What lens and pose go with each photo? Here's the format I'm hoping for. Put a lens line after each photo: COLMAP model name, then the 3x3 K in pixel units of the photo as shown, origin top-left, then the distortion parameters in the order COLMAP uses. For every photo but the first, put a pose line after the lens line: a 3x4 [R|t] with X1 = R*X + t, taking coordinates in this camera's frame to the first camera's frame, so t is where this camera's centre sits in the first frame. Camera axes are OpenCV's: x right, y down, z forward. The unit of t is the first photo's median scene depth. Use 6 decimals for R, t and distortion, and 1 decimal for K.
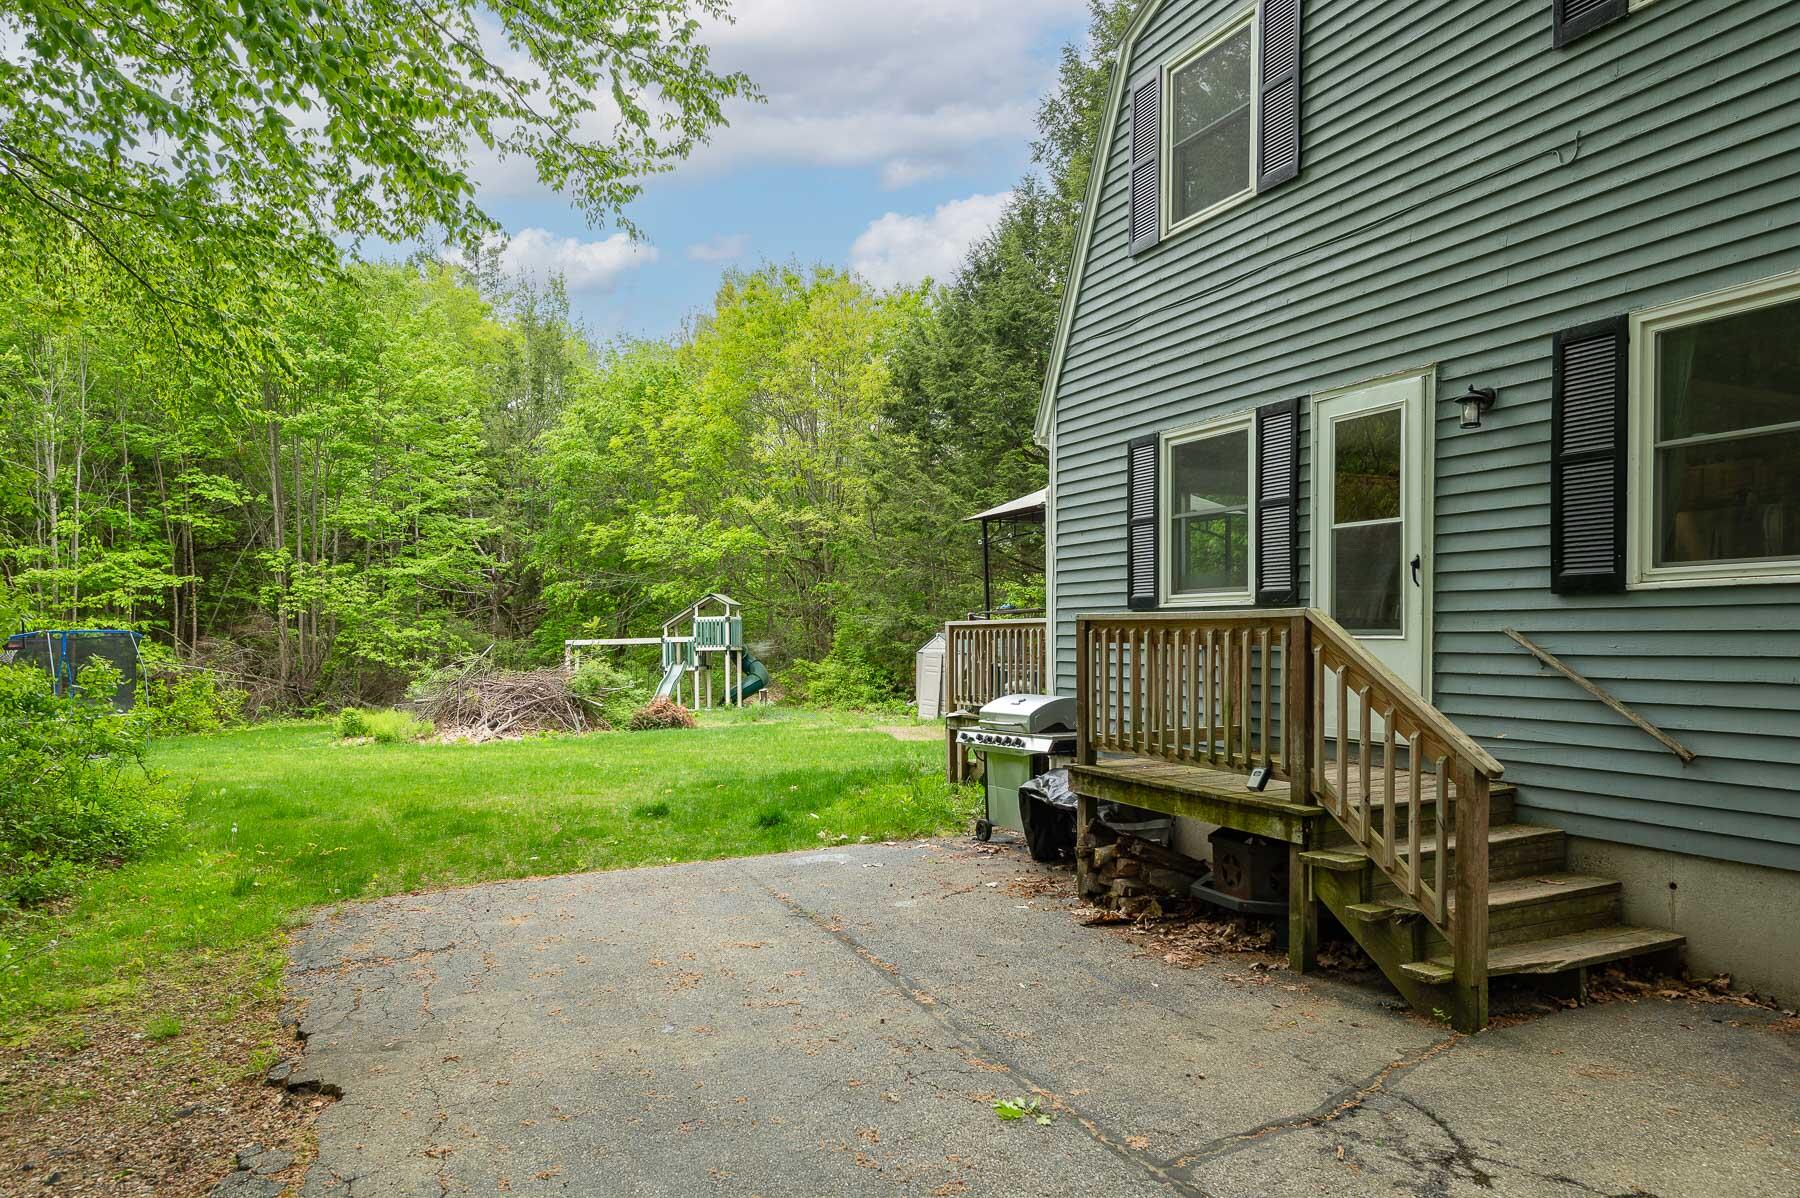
lens RADIAL K [[1246.7, 0, 935.7], [0, 1246.7, 659.2], [0, 0, 1]] dist [0.006327, 0.001820]
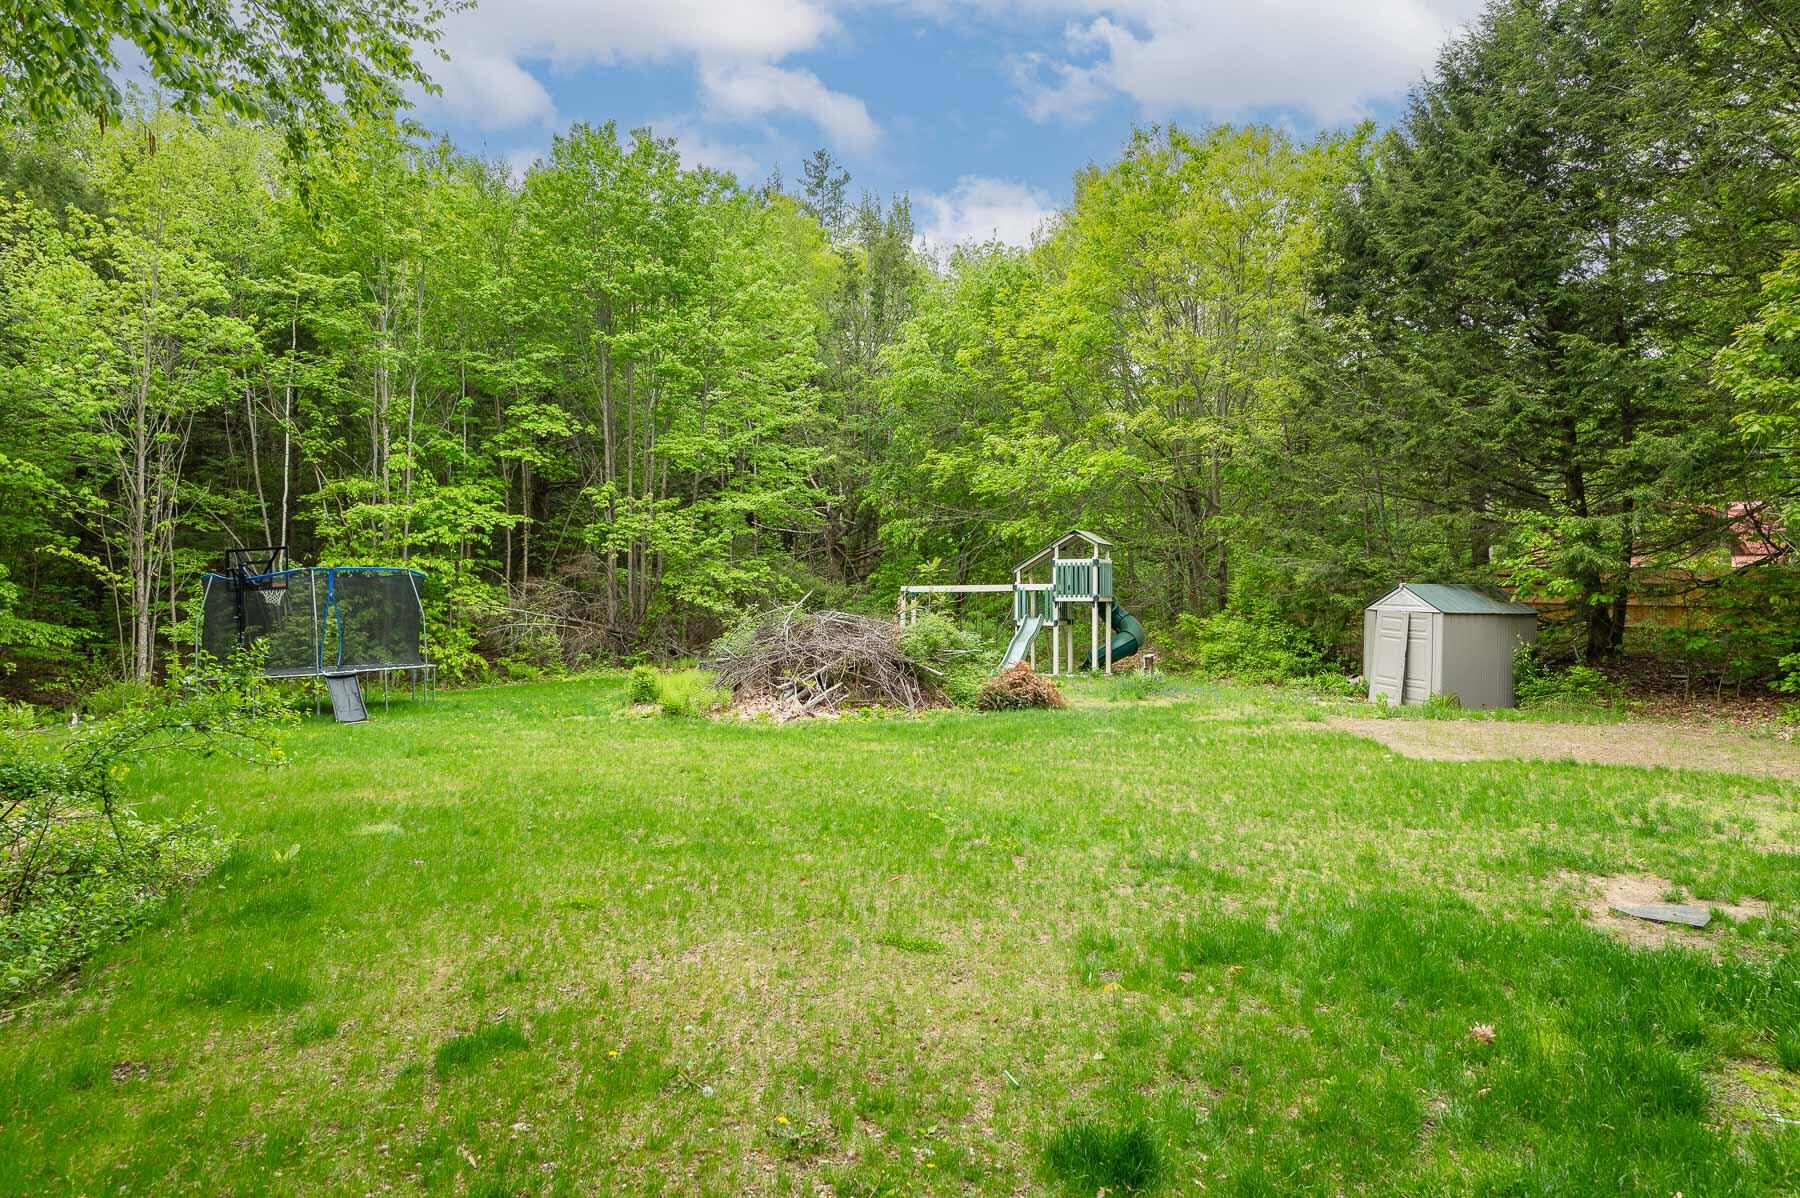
lens RADIAL K [[1221.5, 0, 900.0], [0, 1221.5, 599.0], [0, 0, 1]] dist [0.005831, 0.001111]
pose [[0.956521, 0.016159, -0.291216, -0.057618], [-0.017763, 0.999838, -0.002865, -0.004188], [0.291122, 0.007914, 0.956653, 0.212157]]
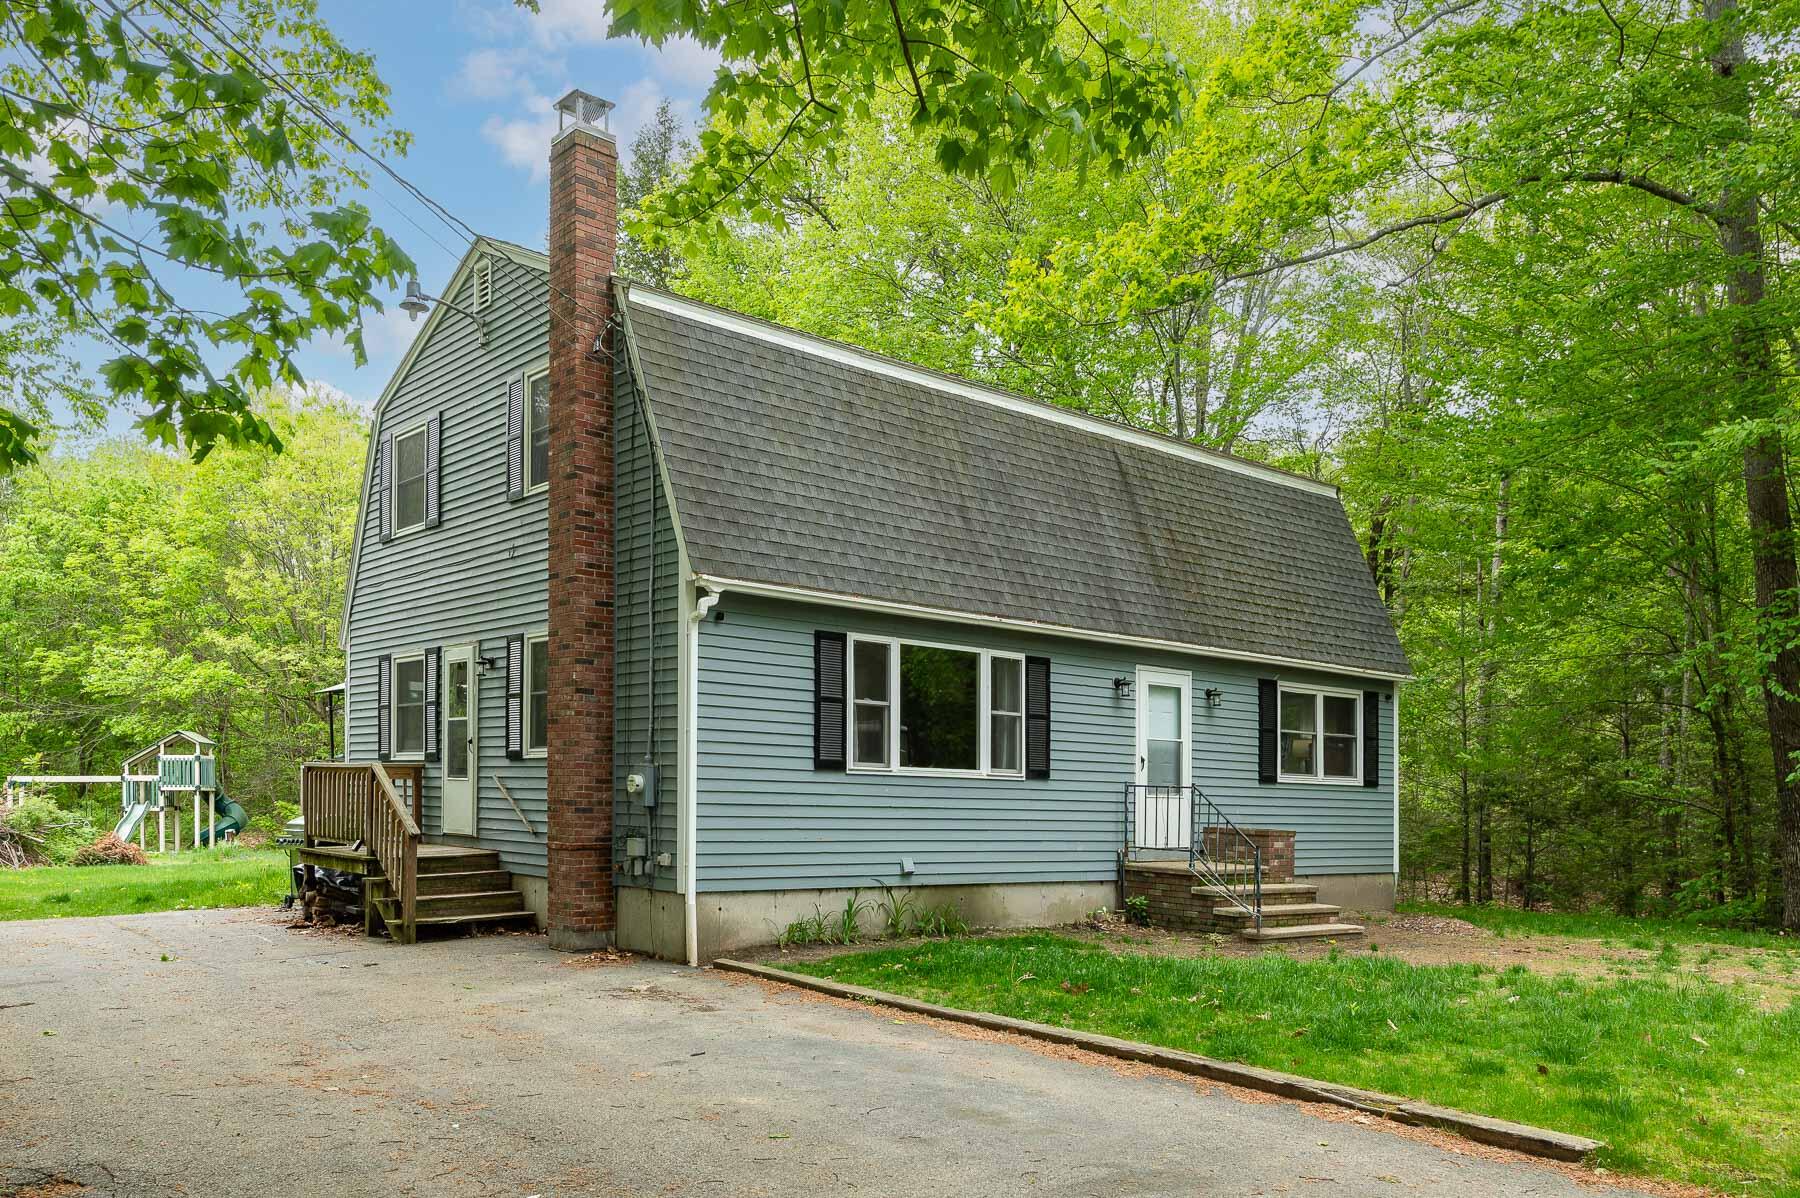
lens RADIAL K [[1444.7, 0, 900.6], [0, 1444.7, 826.9], [0, 0, 1]] dist [0.011332, 0.006533]
pose [[0.967226, 0.015101, 0.253468, 0.073995], [-0.017076, 0.999839, 0.005593, 0.005260], [-0.253343, -0.009738, 0.967328, -0.217148]]
